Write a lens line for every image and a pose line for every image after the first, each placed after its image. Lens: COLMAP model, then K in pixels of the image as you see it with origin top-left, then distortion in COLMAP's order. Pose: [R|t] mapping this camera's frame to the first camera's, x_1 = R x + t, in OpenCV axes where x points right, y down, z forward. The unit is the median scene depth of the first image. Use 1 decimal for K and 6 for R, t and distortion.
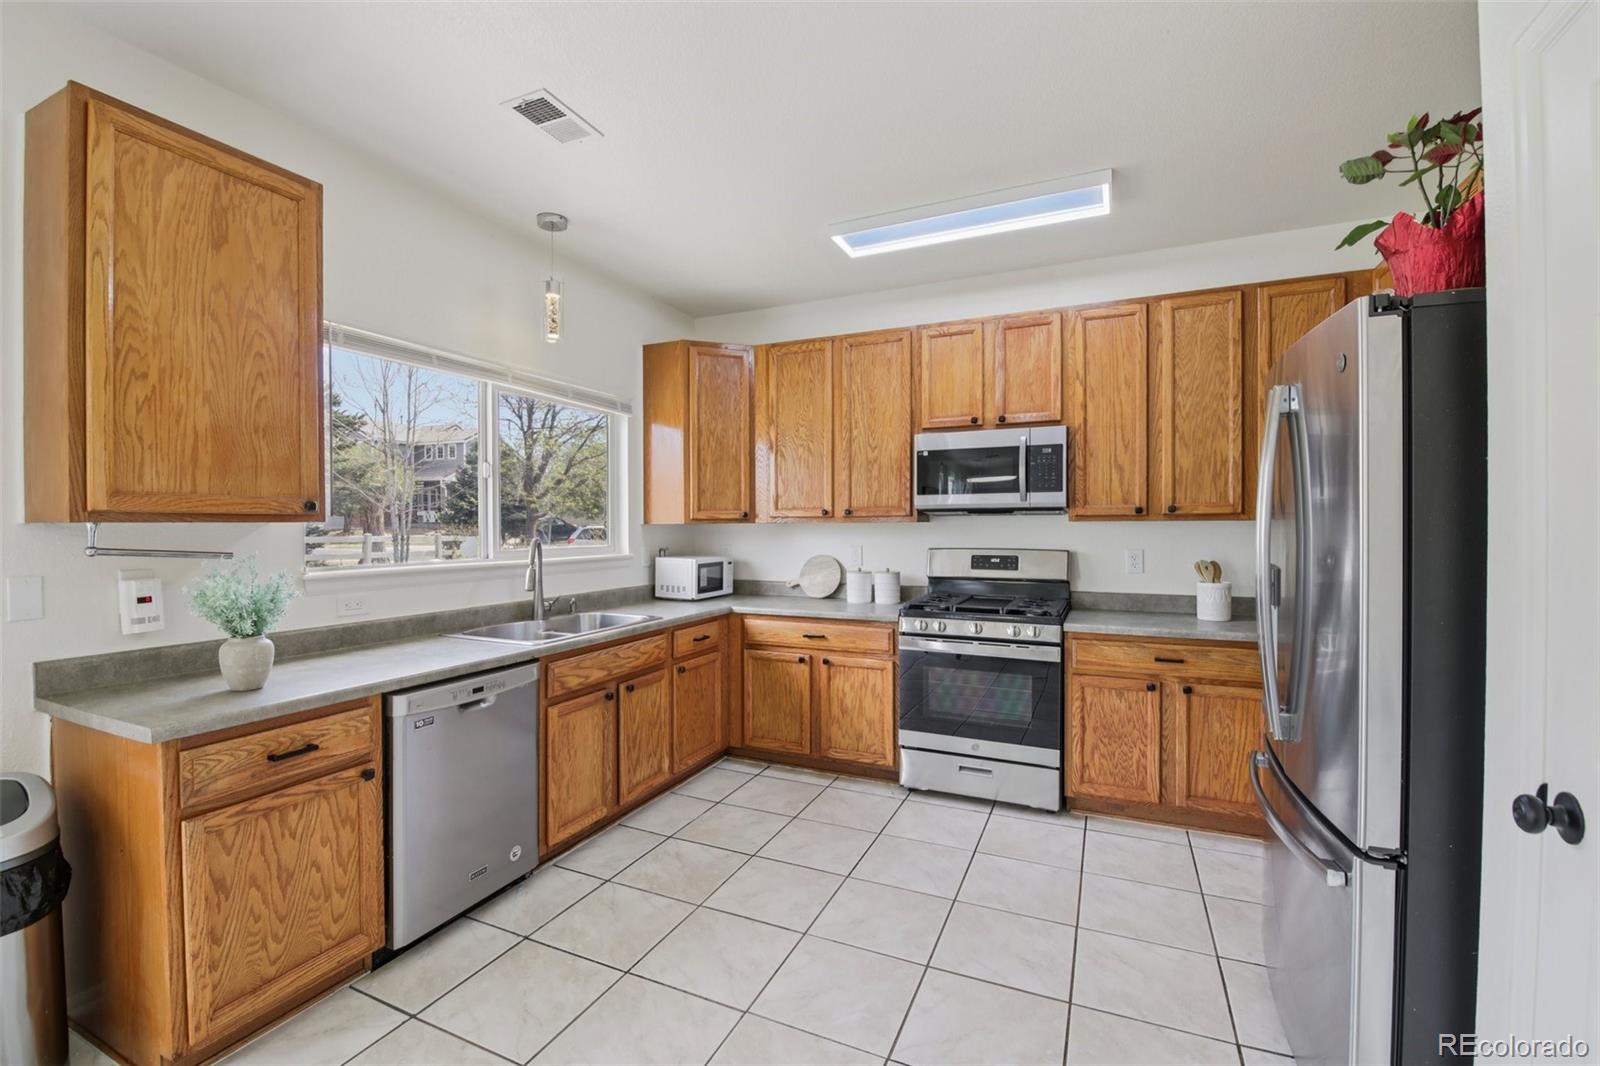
lens RADIAL K [[691.9, 0, 794.8], [0, 691.9, 522.6], [0, 0, 1]] dist [-0.003677, -0.007355]
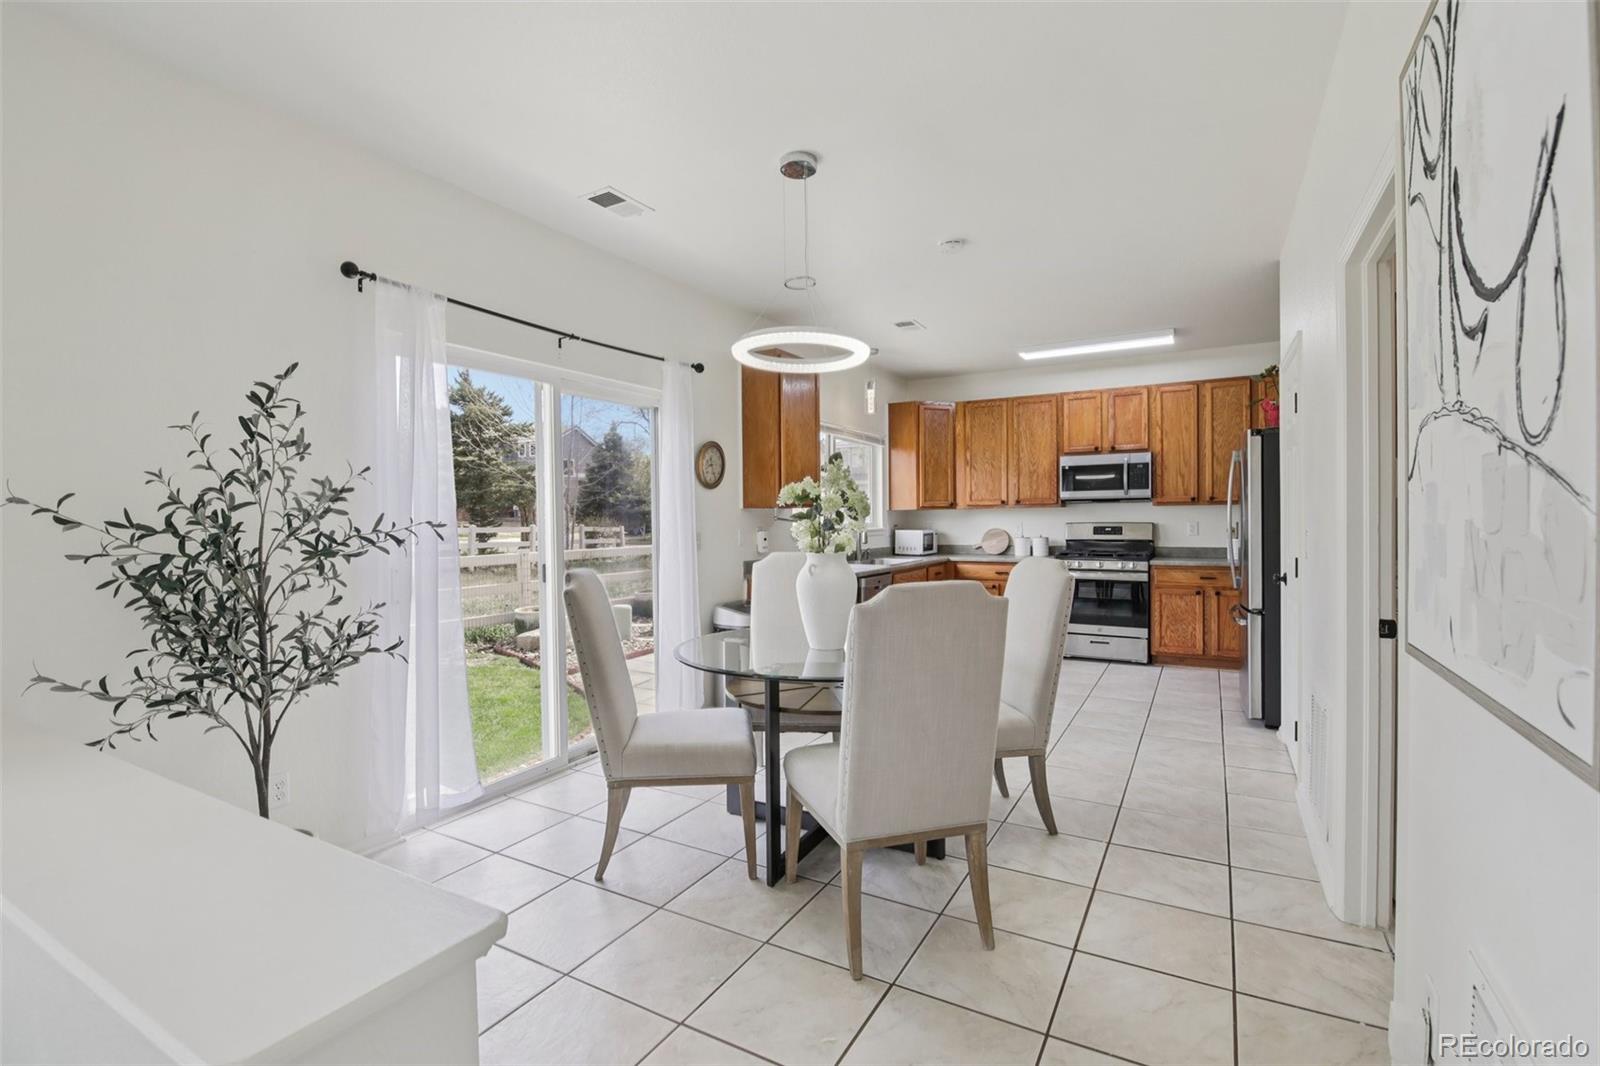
lens RADIAL K [[732.2, 0, 778.8], [0, 732.2, 521.5], [0, 0, 1]] dist [-0.012073, -0.000206]
pose [[0.994548, -0.006799, -0.104057, -0.349551], [0.007681, 0.999938, 0.008080, 0.015540], [0.103996, -0.008835, 0.994538, -0.925500]]
